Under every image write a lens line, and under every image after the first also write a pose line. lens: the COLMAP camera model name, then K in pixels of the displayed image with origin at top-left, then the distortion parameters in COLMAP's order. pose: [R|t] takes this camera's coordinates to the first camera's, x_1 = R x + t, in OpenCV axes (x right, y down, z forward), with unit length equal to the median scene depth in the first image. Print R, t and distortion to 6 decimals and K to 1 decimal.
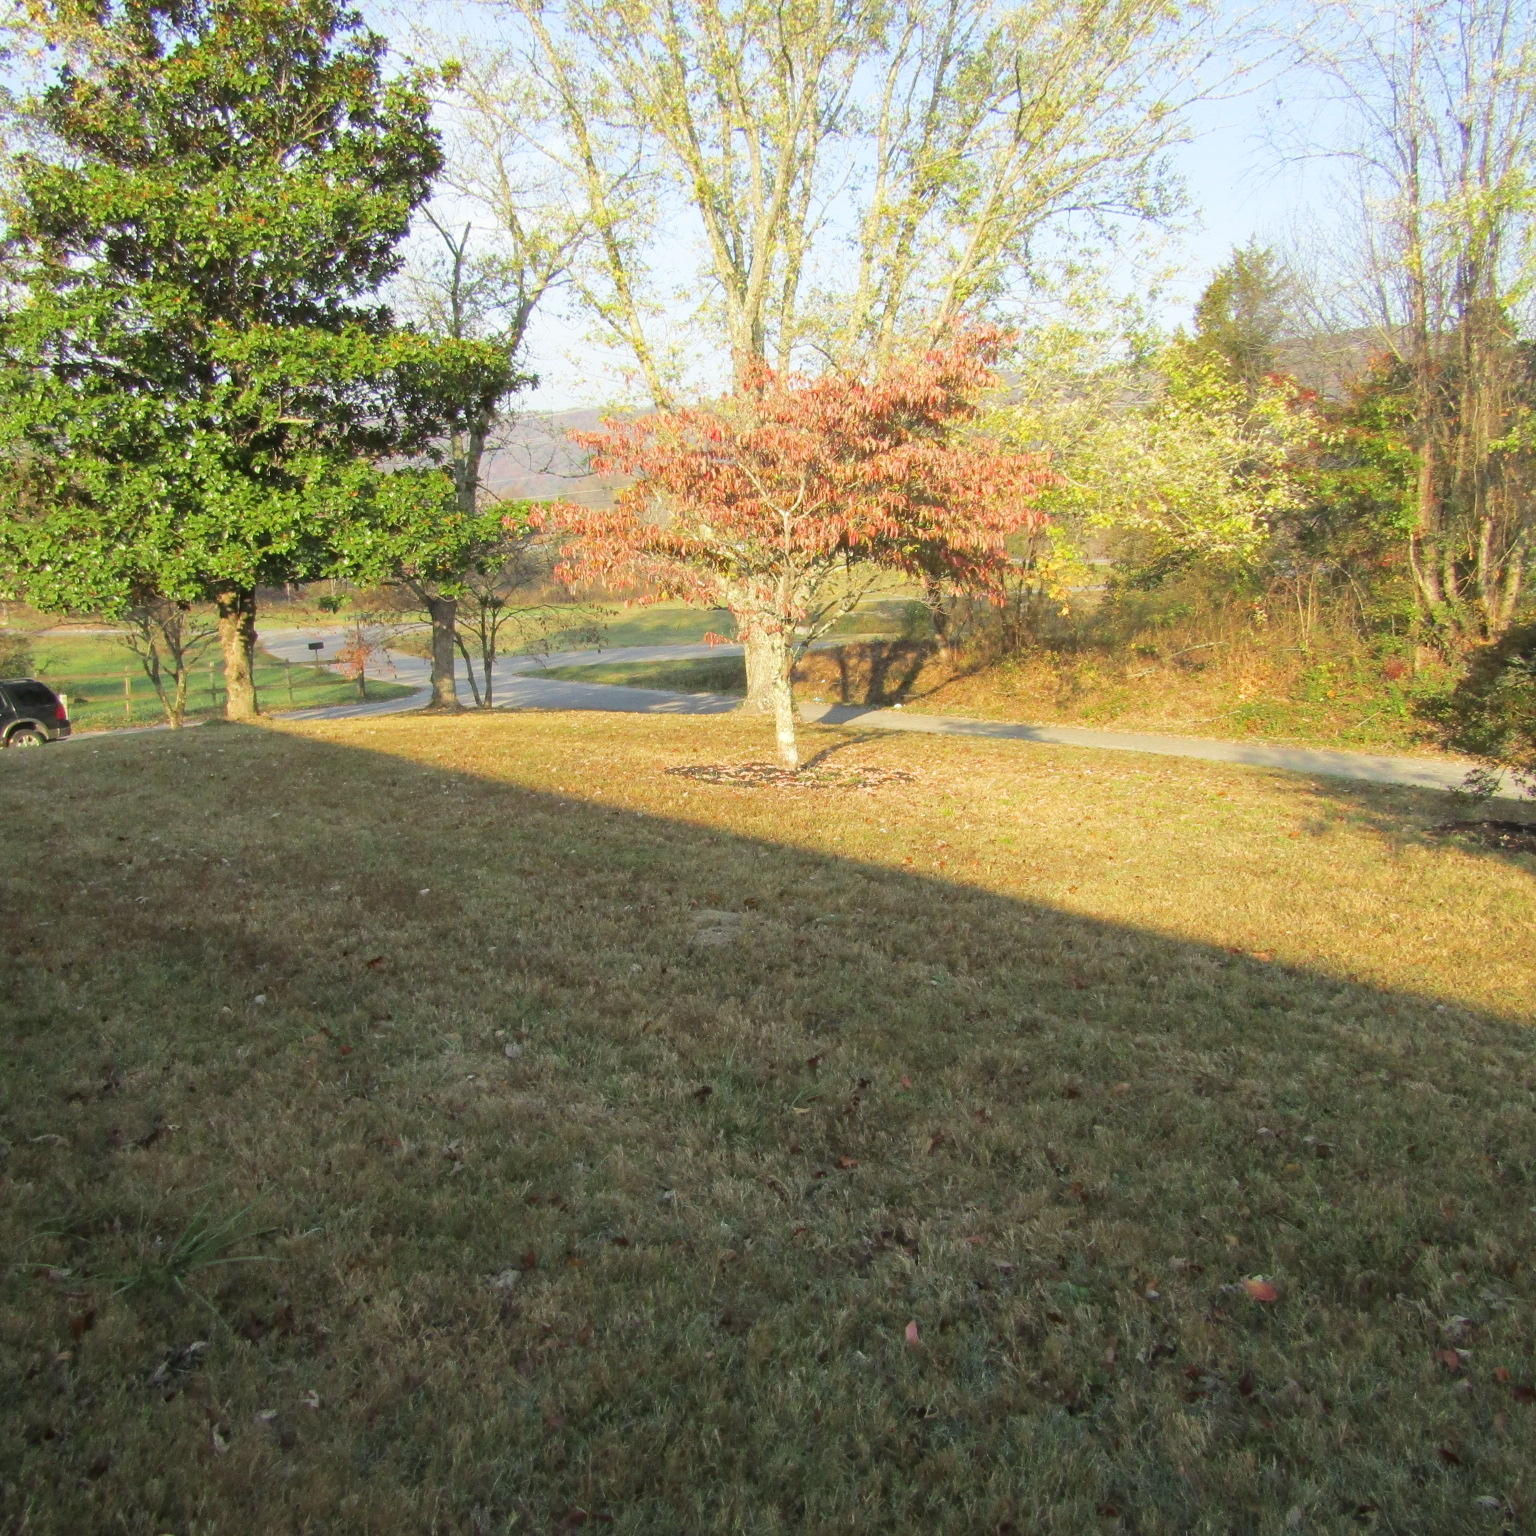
lens RADIAL K [[1472.7, 0, 768.0], [0, 1472.7, 768.0], [0, 0, 1]] dist [-0.019495, 0.018582]
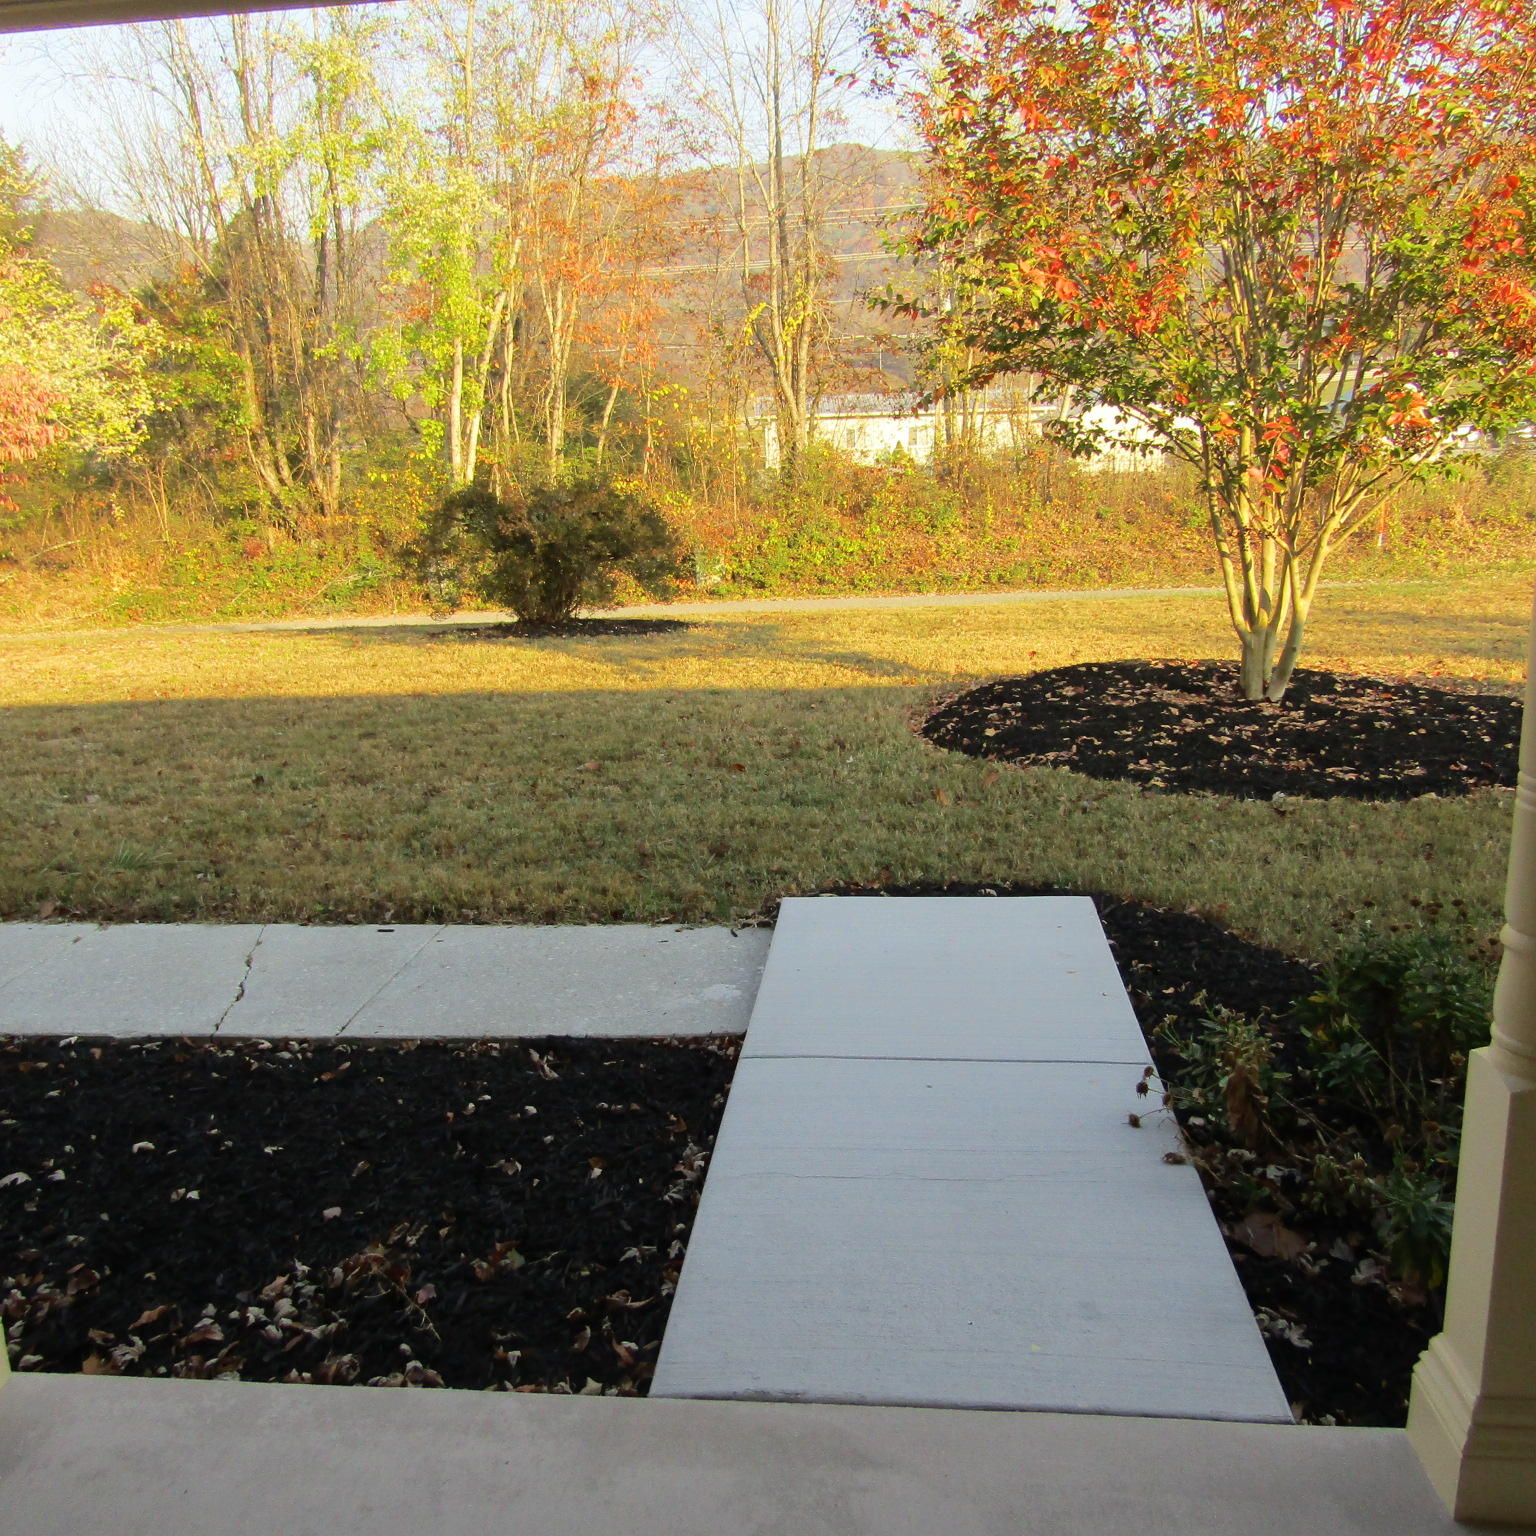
lens RADIAL K [[1472.7, 0, 768.0], [0, 1472.7, 768.0], [0, 0, 1]] dist [-0.019495, 0.018582]
pose [[0.695155, -0.194705, 0.691989, -0.147759], [0.145245, 0.980810, 0.130061, 0.011953], [-0.704033, 0.010095, 0.710095, -0.117622]]
